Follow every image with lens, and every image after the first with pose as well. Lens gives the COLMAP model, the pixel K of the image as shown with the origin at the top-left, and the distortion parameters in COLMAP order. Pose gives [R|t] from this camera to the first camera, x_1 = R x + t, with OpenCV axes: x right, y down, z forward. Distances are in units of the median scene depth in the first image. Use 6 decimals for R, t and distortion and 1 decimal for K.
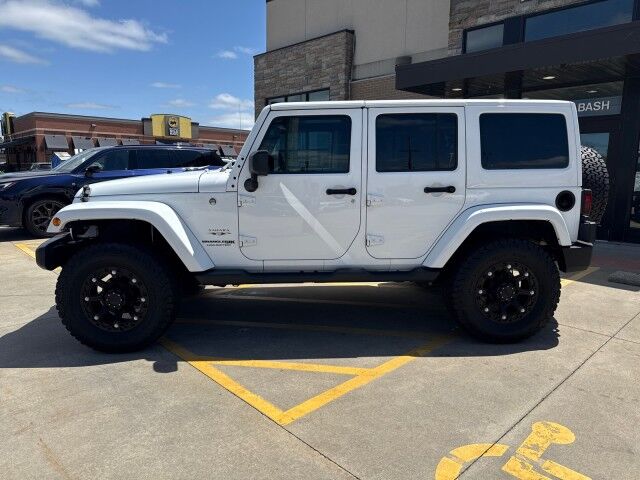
lens RADIAL K [[448.8, 0, 320.7], [0, 448.8, 247.0], [0, 0, 1]] dist [0.034481, -0.045611]
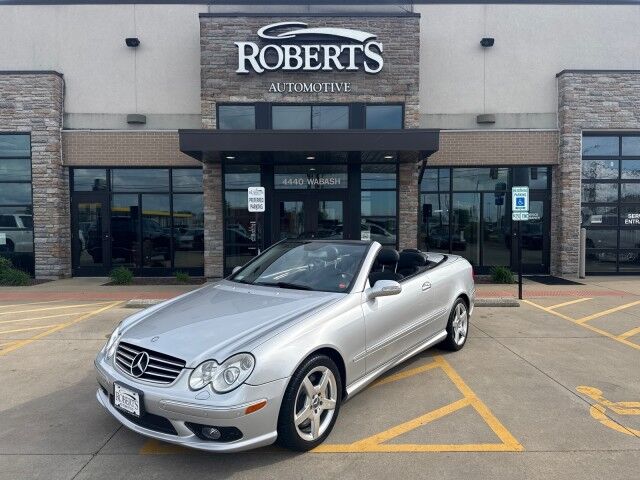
lens RADIAL K [[448.8, 0, 320.9], [0, 448.8, 246.8], [0, 0, 1]] dist [0.034481, -0.045611]
pose [[0.677051, -0.049853, 0.734246, -0.372355], [0.137711, 0.988662, -0.059858, -0.041285], [-0.722937, 0.141641, 0.676240, 0.142376]]
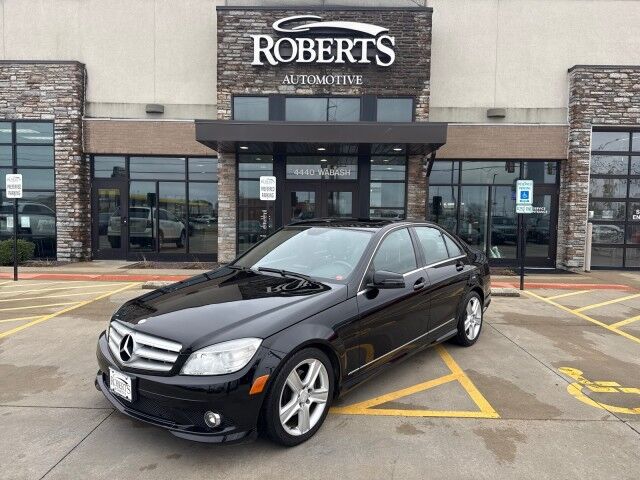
lens RADIAL K [[448.8, 0, 322.4], [0, 448.8, 246.3], [0, 0, 1]] dist [0.034481, -0.045611]
pose [[0.697684, -0.048238, 0.714780, -0.391520], [0.115544, 0.992245, -0.045817, -0.030309], [-0.707027, 0.114554, 0.697847, 0.108672]]
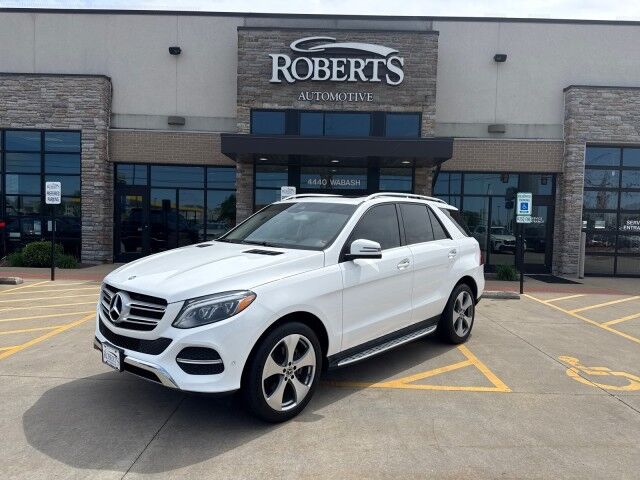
lens RADIAL K [[448.8, 0, 319.1], [0, 448.8, 247.4], [0, 0, 1]] dist [0.034481, -0.045611]
pose [[0.692885, -0.032973, 0.720294, -0.489846], [0.105604, 0.992822, -0.056137, -0.029696], [-0.713273, 0.114962, 0.691394, 0.088368]]
